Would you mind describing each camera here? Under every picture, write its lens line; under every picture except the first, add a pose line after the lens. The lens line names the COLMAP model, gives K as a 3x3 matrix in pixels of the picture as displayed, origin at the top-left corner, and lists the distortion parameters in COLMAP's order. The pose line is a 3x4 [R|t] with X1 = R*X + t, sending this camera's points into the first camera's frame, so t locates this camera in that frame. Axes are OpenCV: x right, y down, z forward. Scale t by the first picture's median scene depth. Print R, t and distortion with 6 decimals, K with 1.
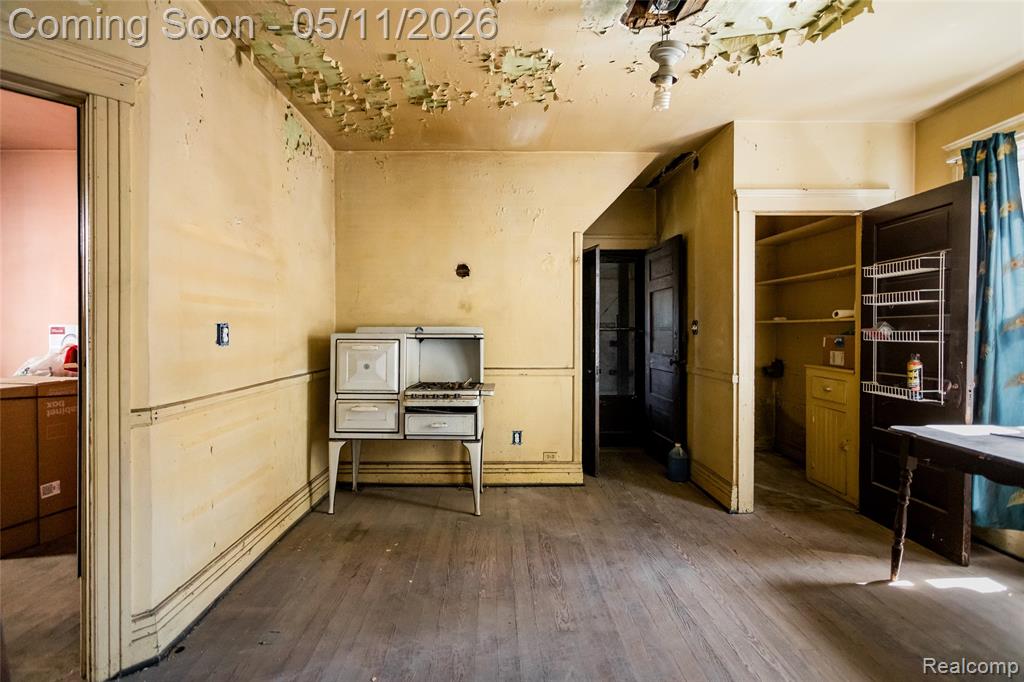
lens RADIAL K [[493.2, 0, 511.0], [0, 493.2, 332.6], [0, 0, 1]] dist [0.000253, 0.000767]
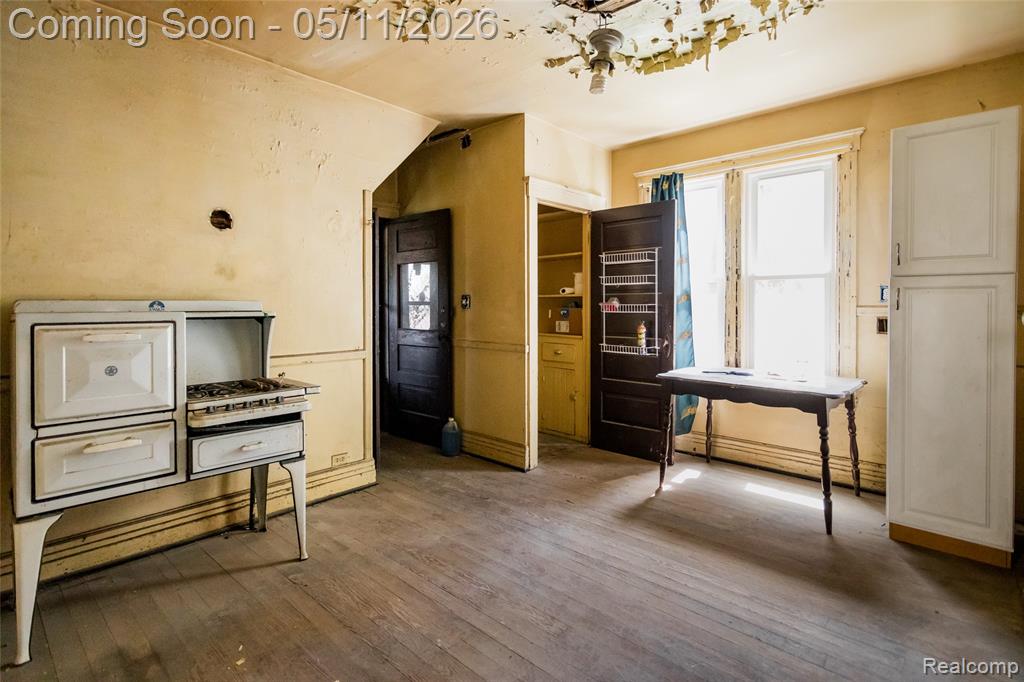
lens RADIAL K [[499.5, 0, 512.9], [0, 499.5, 308.4], [0, 0, 1]] dist [-0.000050, 0.001252]
pose [[0.687274, -0.009502, 0.726336, -0.388771], [0.007427, 0.999954, 0.006055, -0.003079], [-0.726360, 0.001233, 0.687313, 0.266916]]
